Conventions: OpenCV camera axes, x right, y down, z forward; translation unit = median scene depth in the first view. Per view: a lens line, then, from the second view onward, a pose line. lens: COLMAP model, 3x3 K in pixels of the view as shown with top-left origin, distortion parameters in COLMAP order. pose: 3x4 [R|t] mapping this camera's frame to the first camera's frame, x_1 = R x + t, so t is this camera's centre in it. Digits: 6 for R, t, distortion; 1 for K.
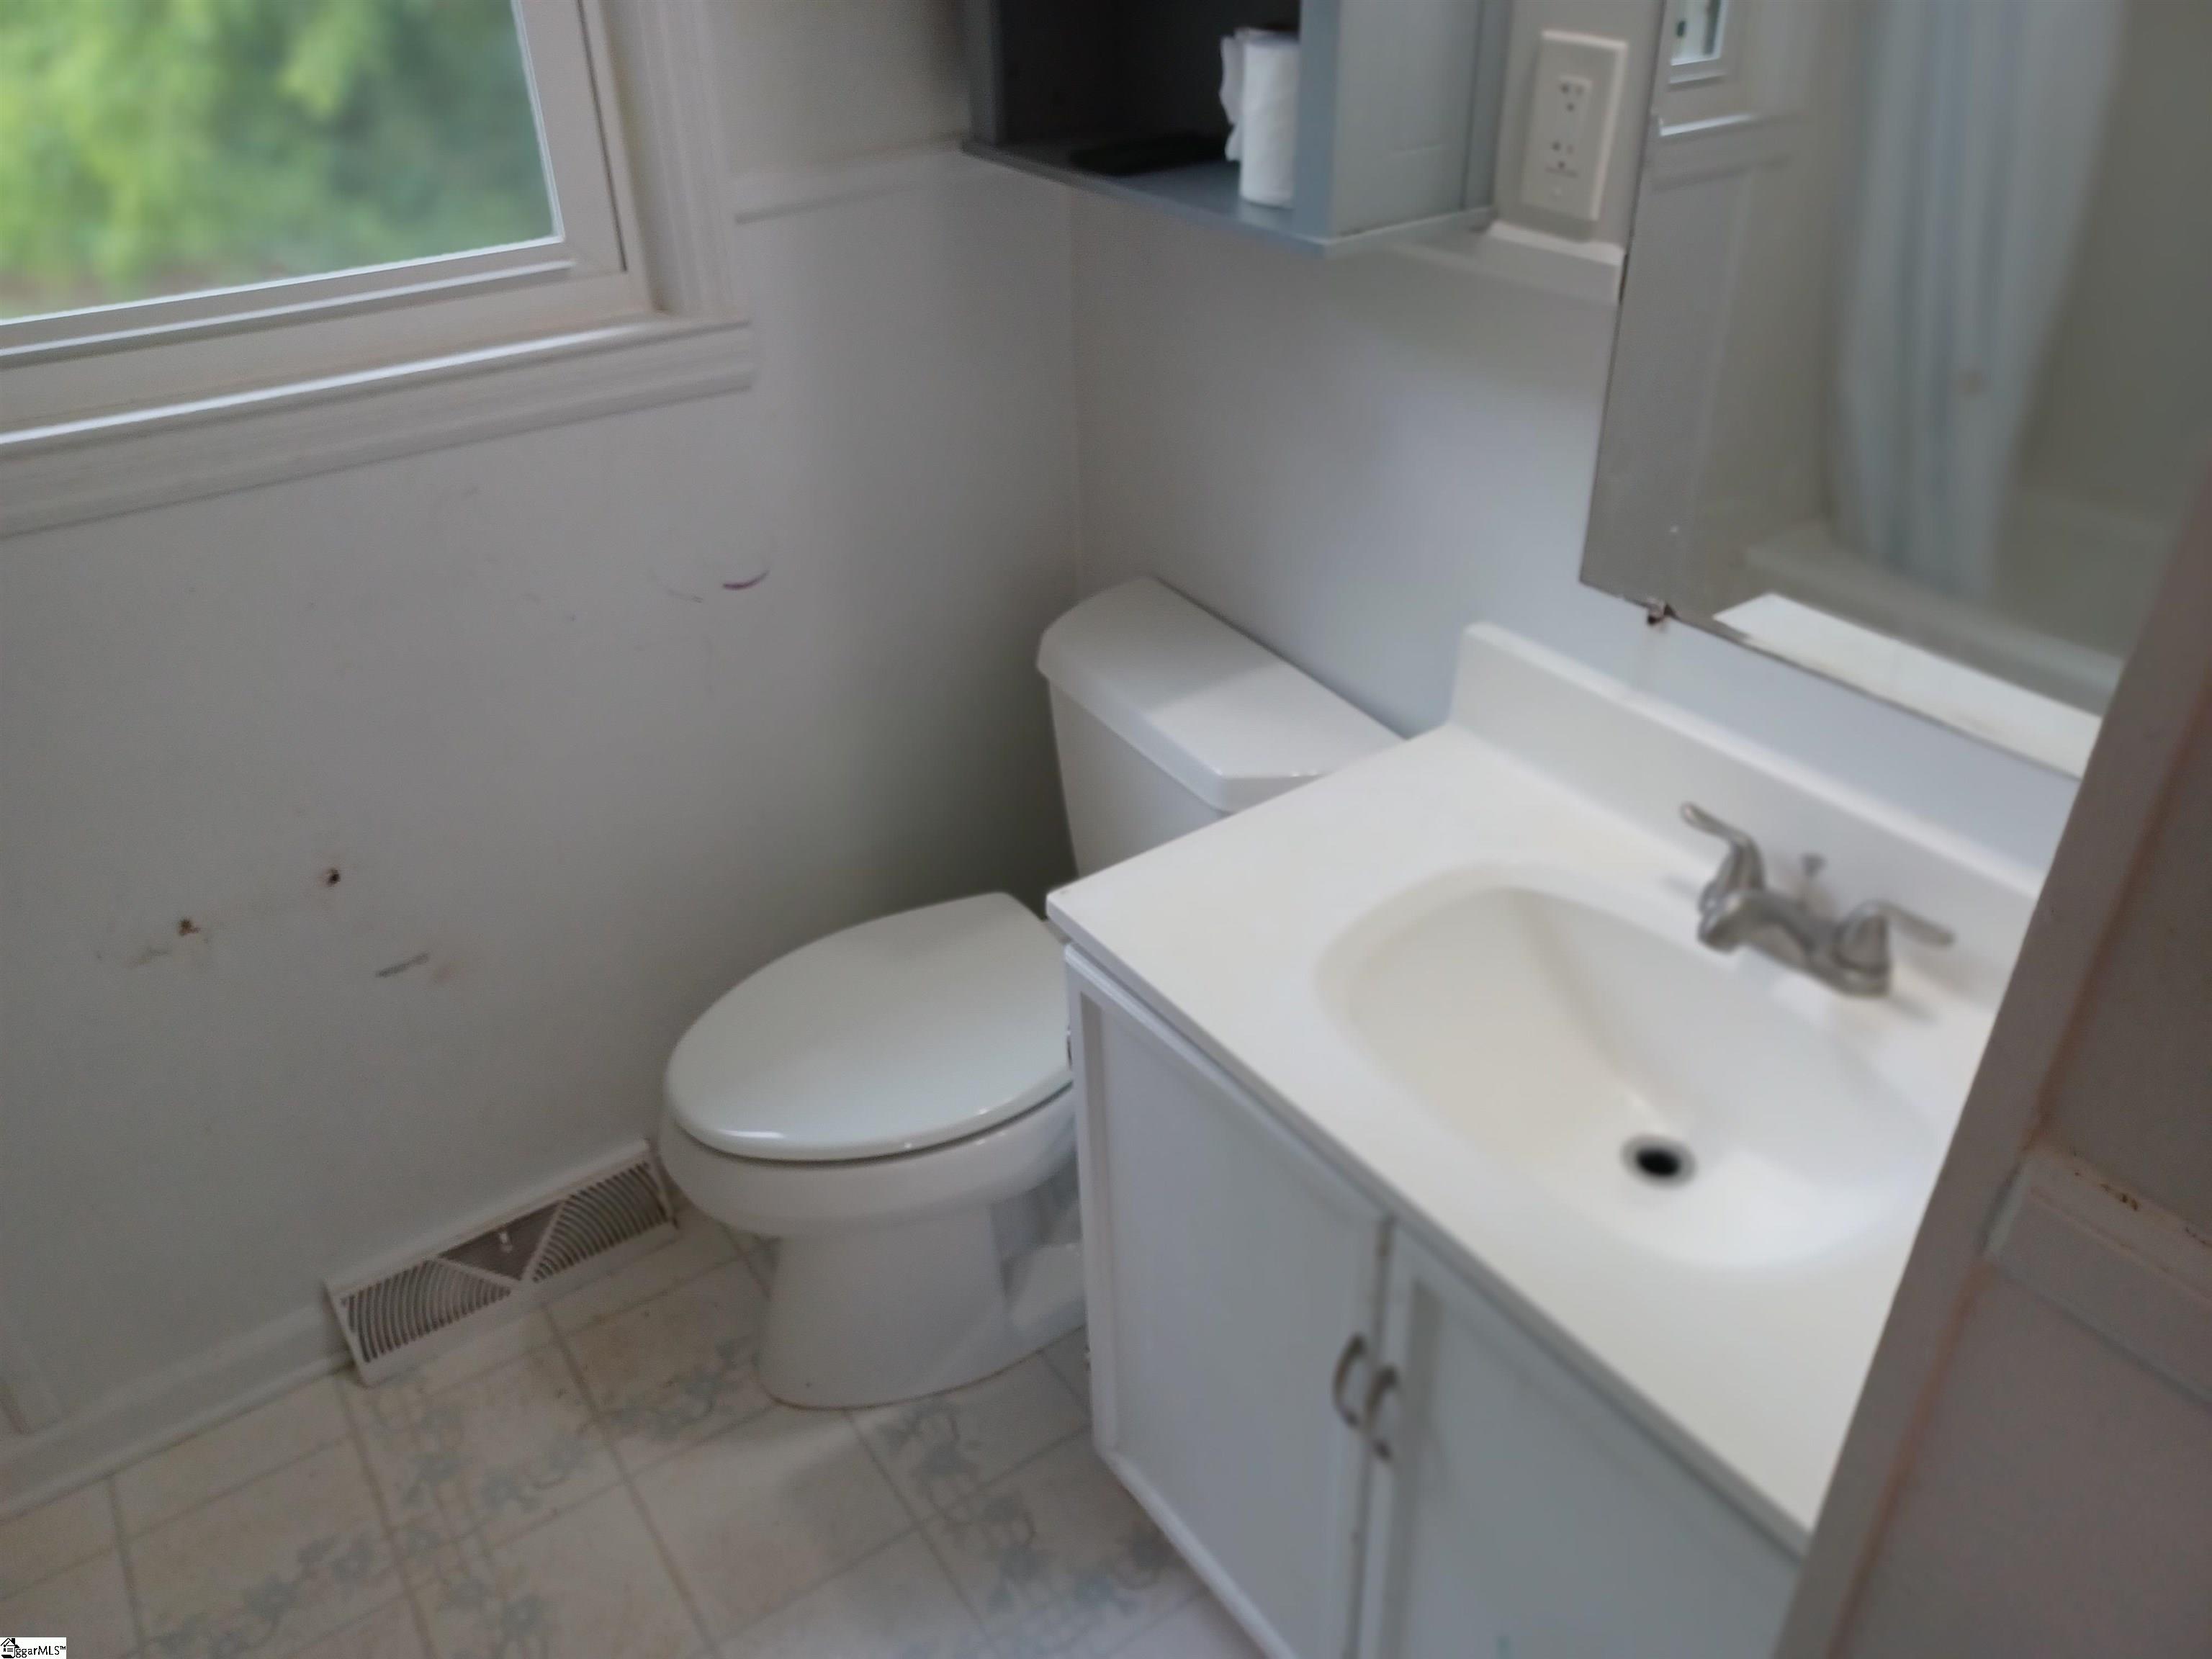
lens RADIAL K [[1603.4, 0, 1071.8], [0, 1603.4, 840.2], [0, 0, 1]] dist [0.040565, -0.013486]
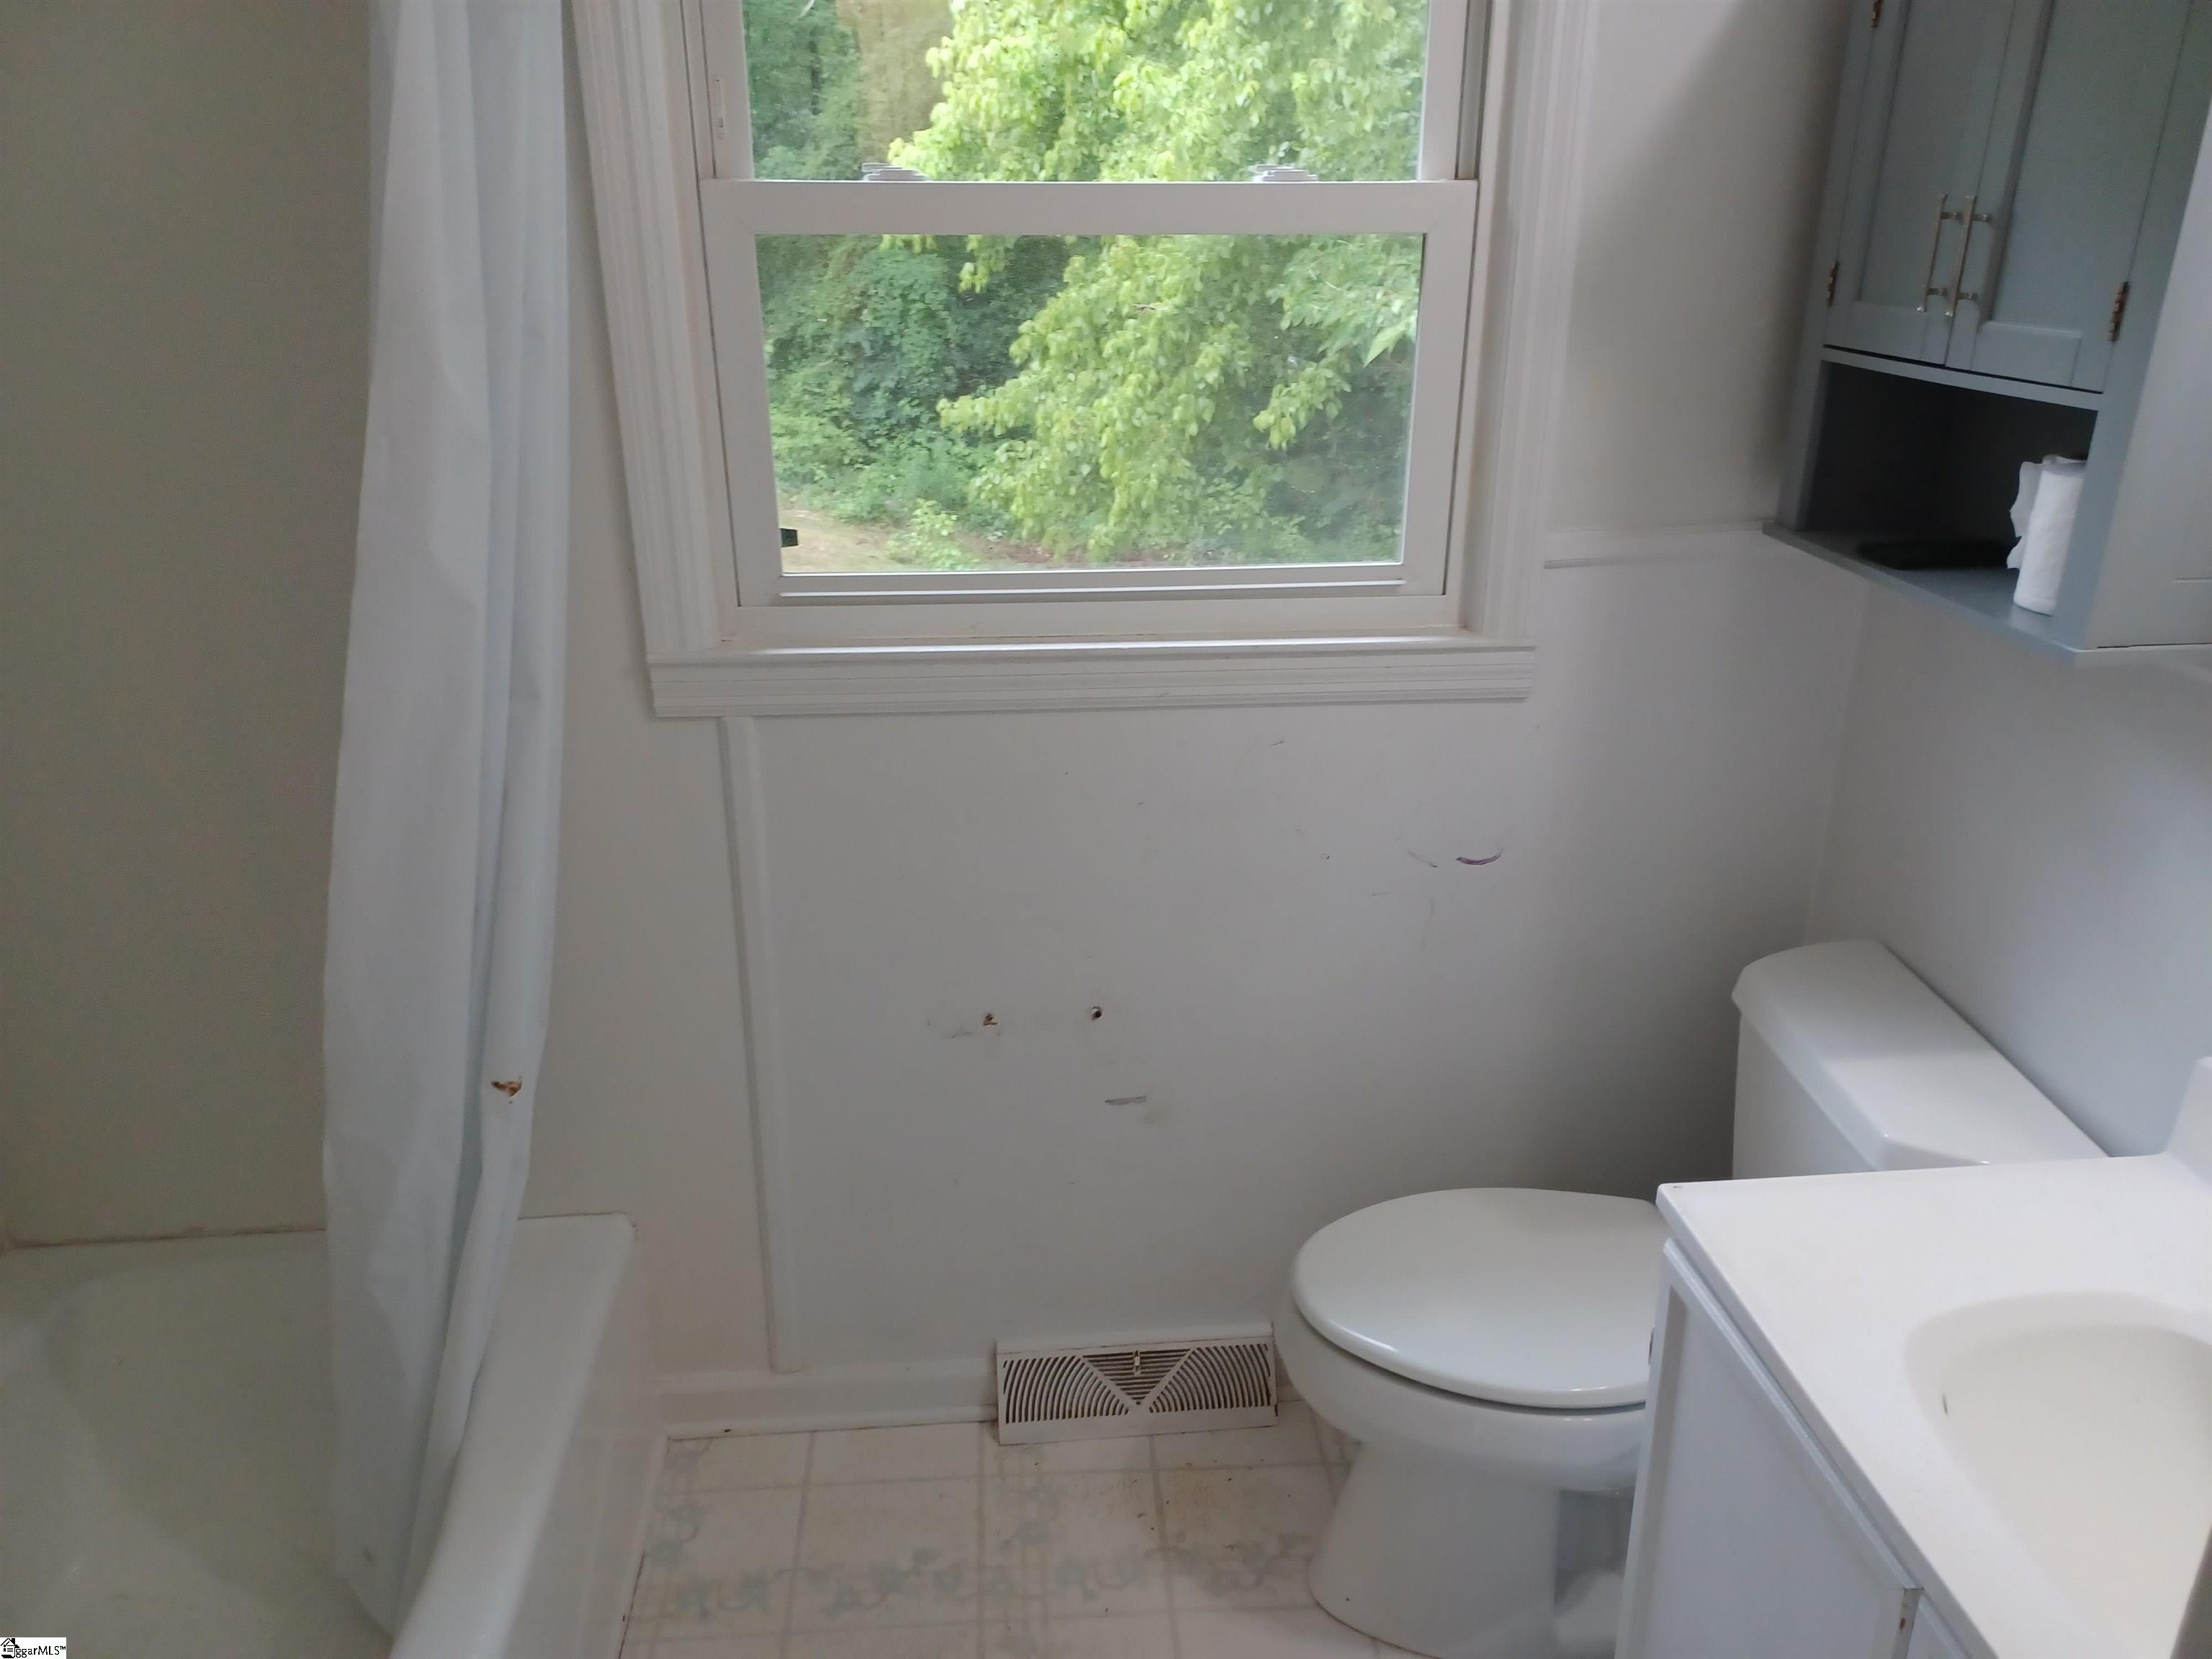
lens RADIAL K [[1603.4, 0, 1107.3], [0, 1603.4, 846.2], [0, 0, 1]] dist [0.040565, -0.013486]
pose [[0.867462, 0.203755, -0.453866, 0.087296], [-0.284716, 0.951440, -0.117040, 0.040506], [0.407978, 0.230751, 0.883350, -0.123239]]
